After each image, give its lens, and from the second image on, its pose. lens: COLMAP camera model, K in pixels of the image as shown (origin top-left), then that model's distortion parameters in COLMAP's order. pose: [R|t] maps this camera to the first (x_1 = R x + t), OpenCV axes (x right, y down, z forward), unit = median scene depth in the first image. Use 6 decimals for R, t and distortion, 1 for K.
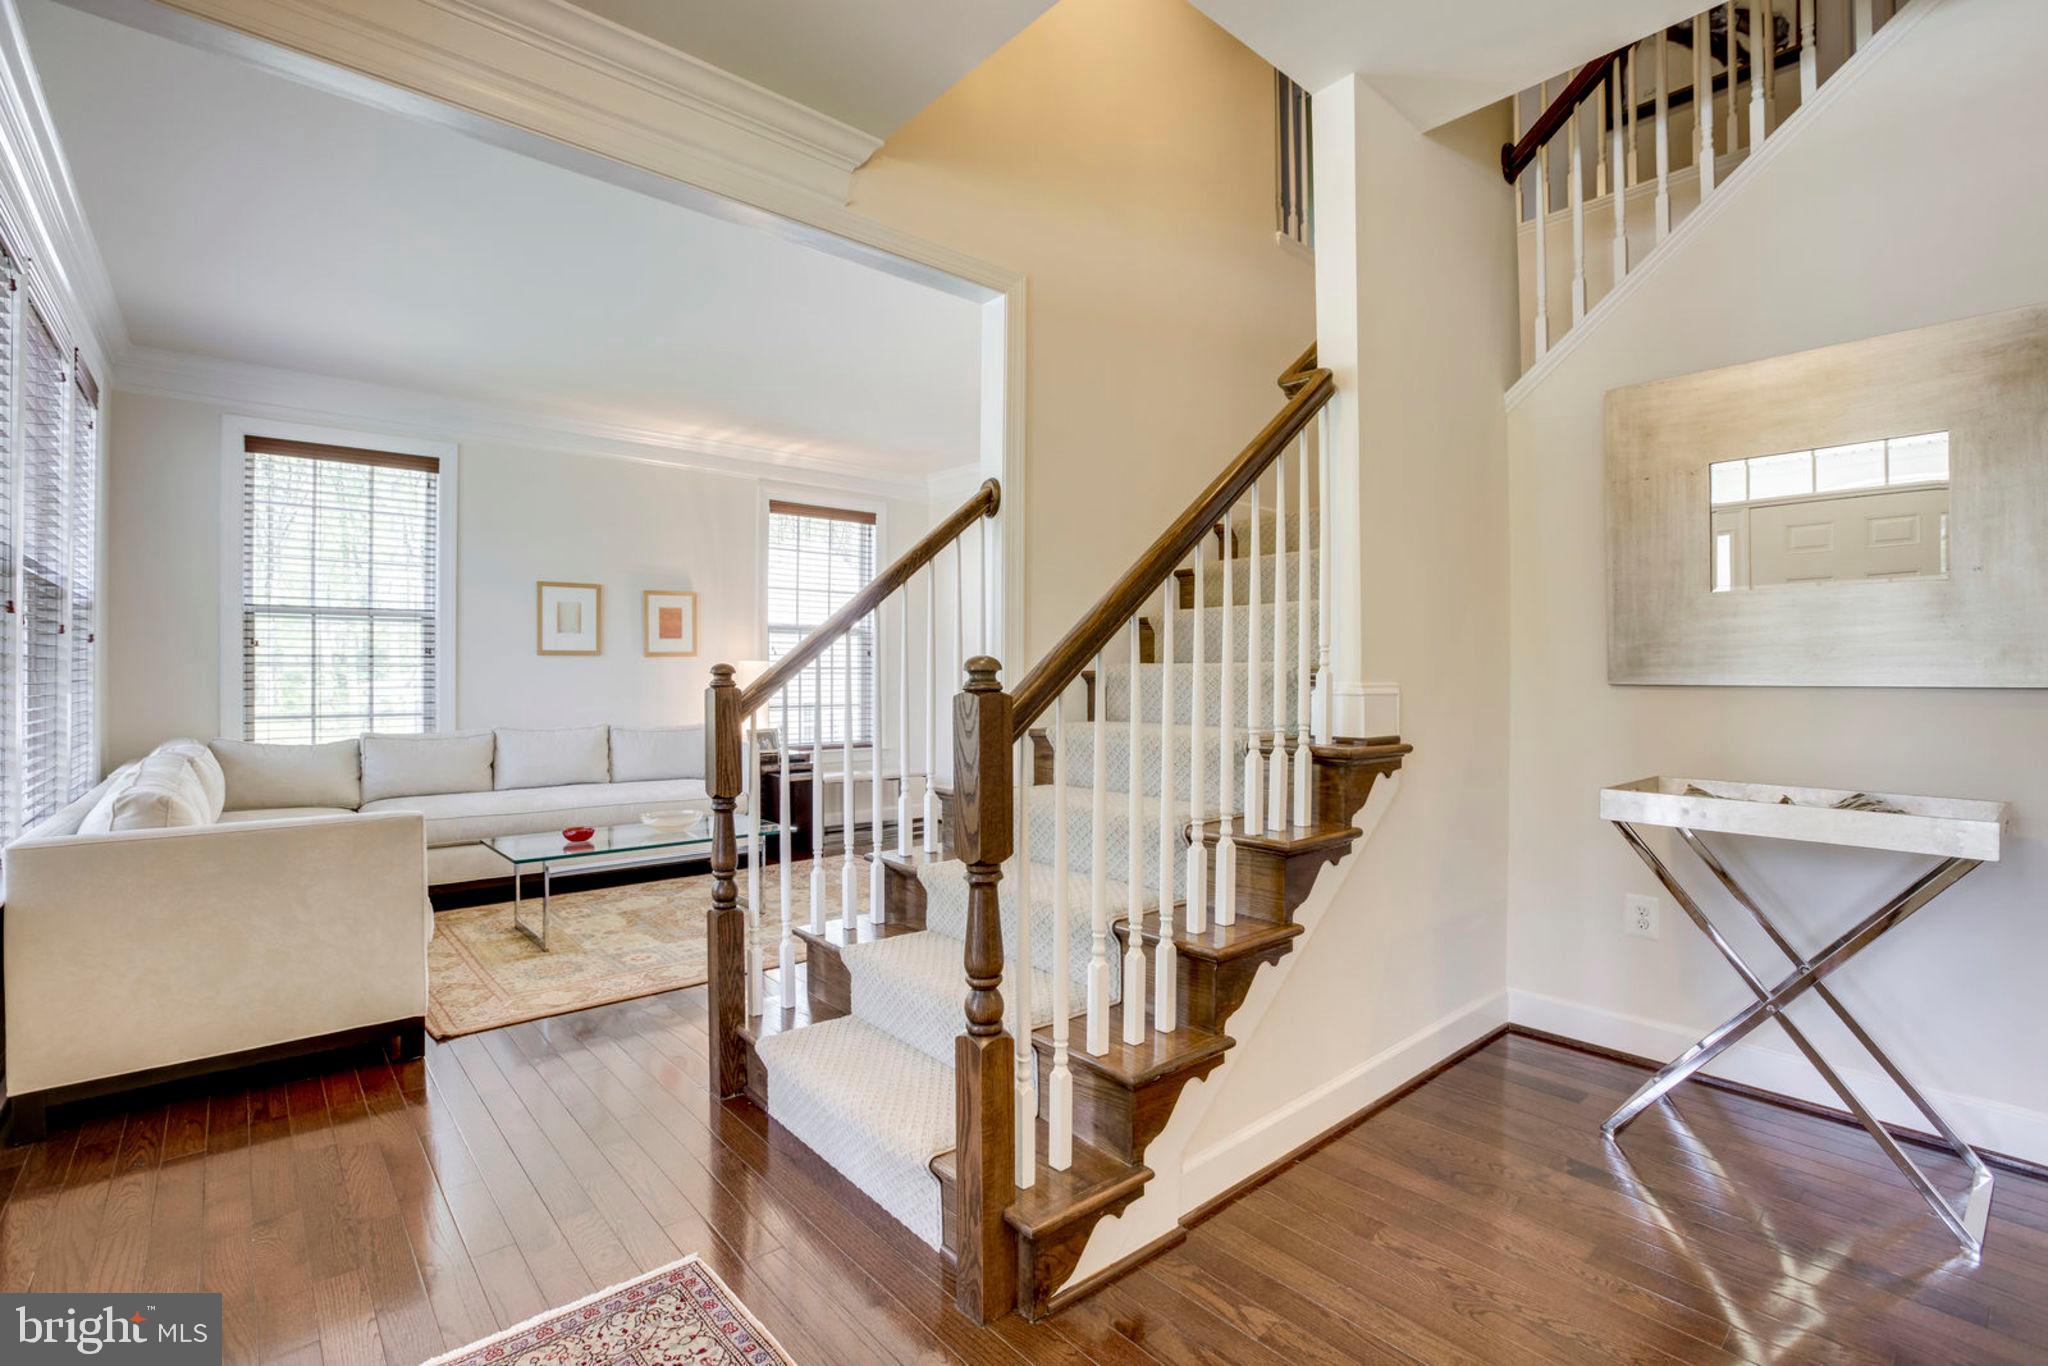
lens RADIAL K [[929.0, 0, 1022.8], [0, 929.0, 700.0], [0, 0, 1]] dist [-0.019285, 0.002990]
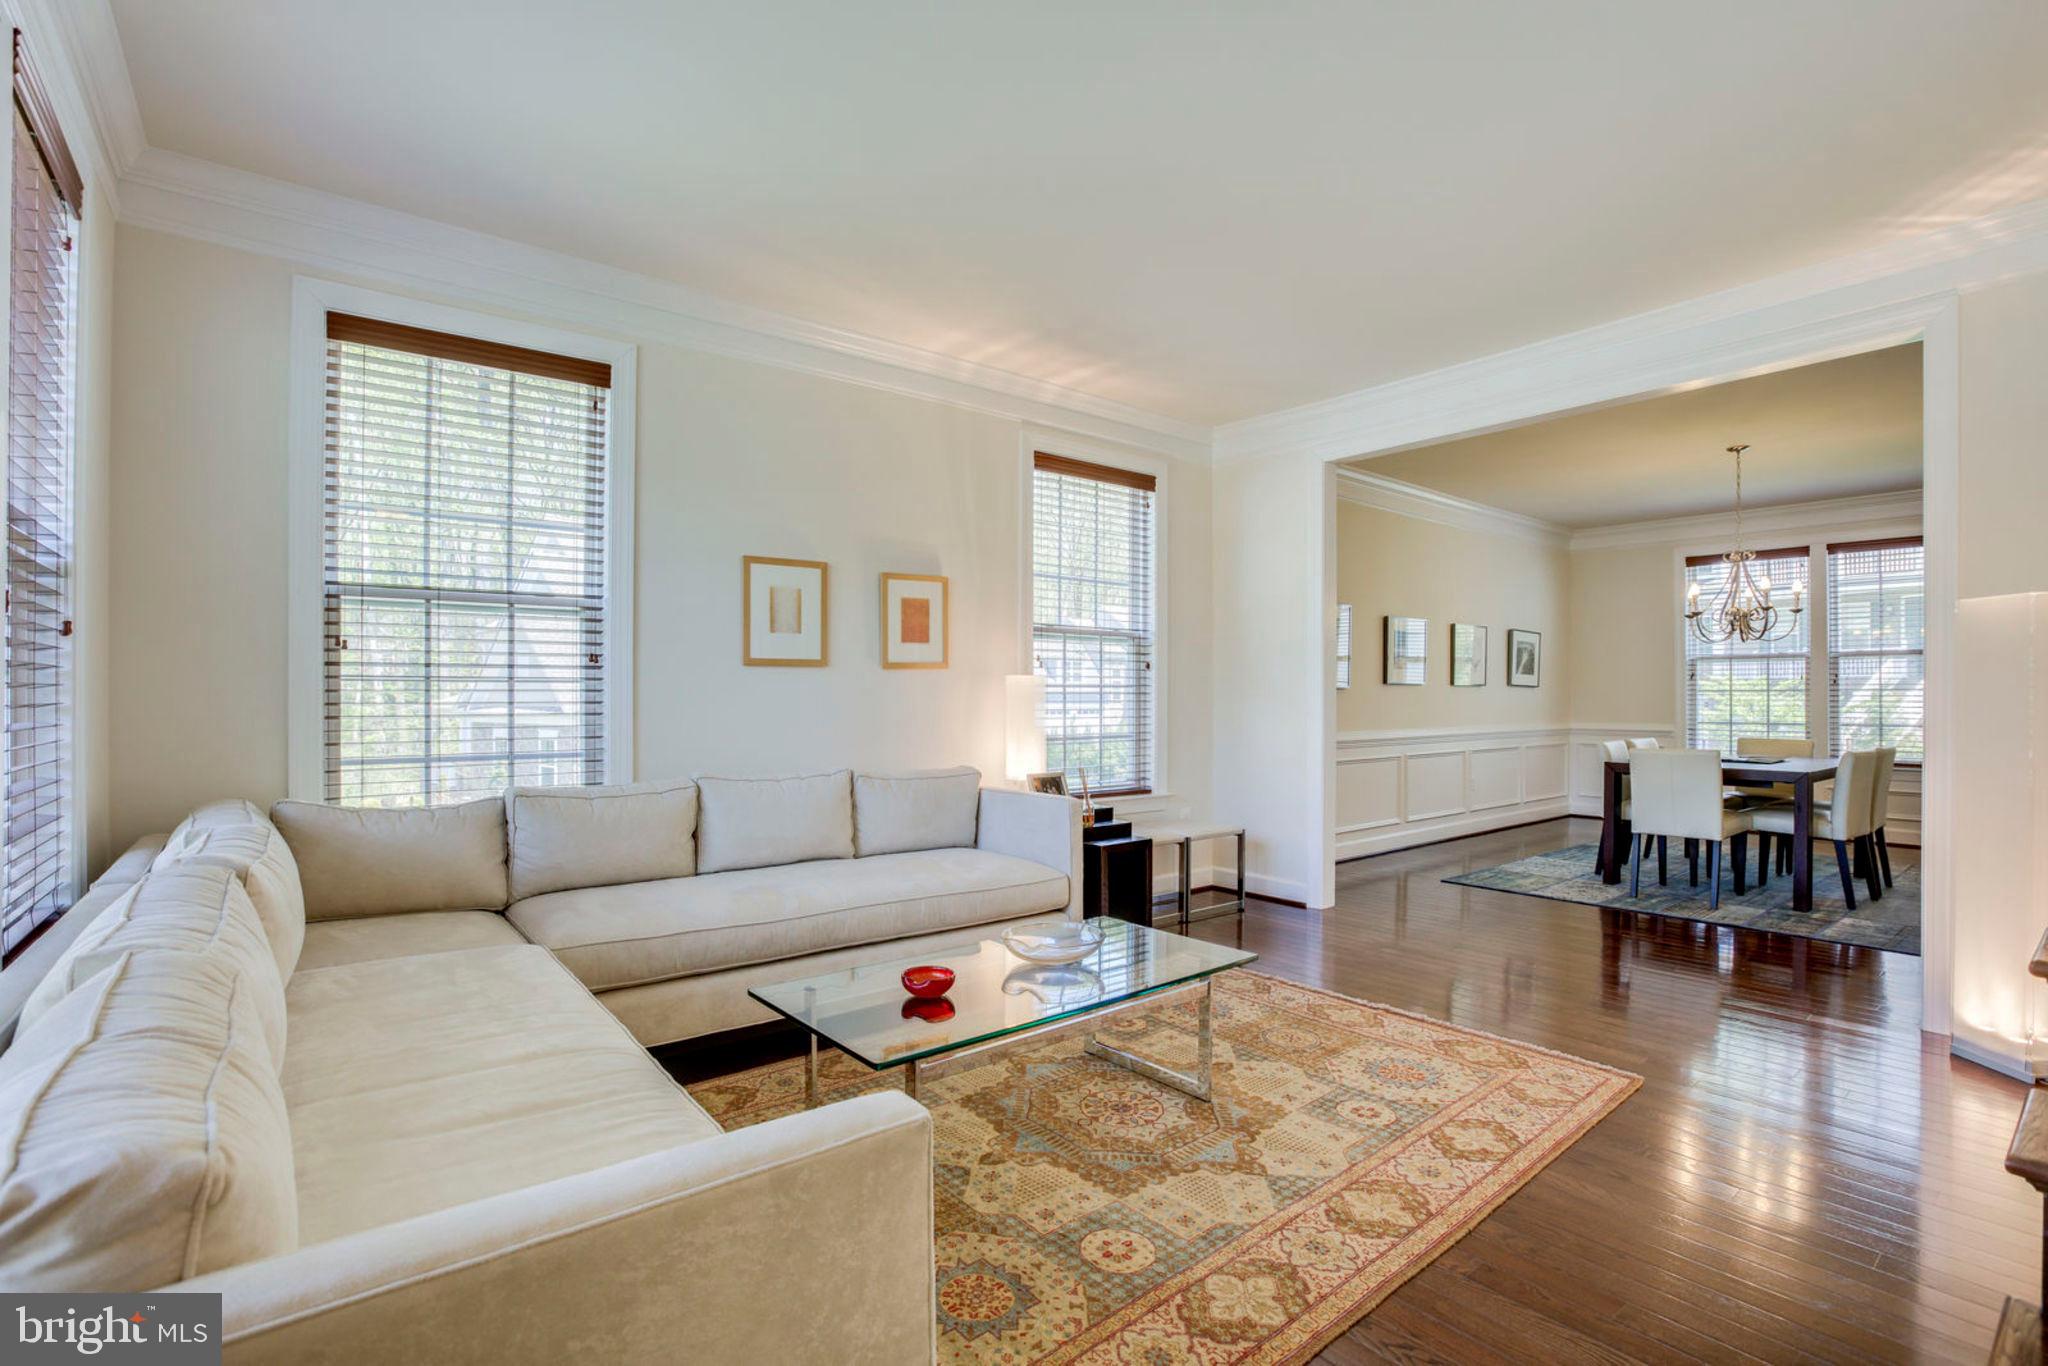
lens RADIAL K [[929.0, 0, 1019.5], [0, 929.0, 719.4], [0, 0, 1]] dist [-0.019285, 0.002990]
pose [[0.999706, 0.001650, -0.024206, -0.355346], [-0.001673, 0.999998, -0.000944, -0.010576], [0.024204, 0.000984, 0.999707, 0.380651]]
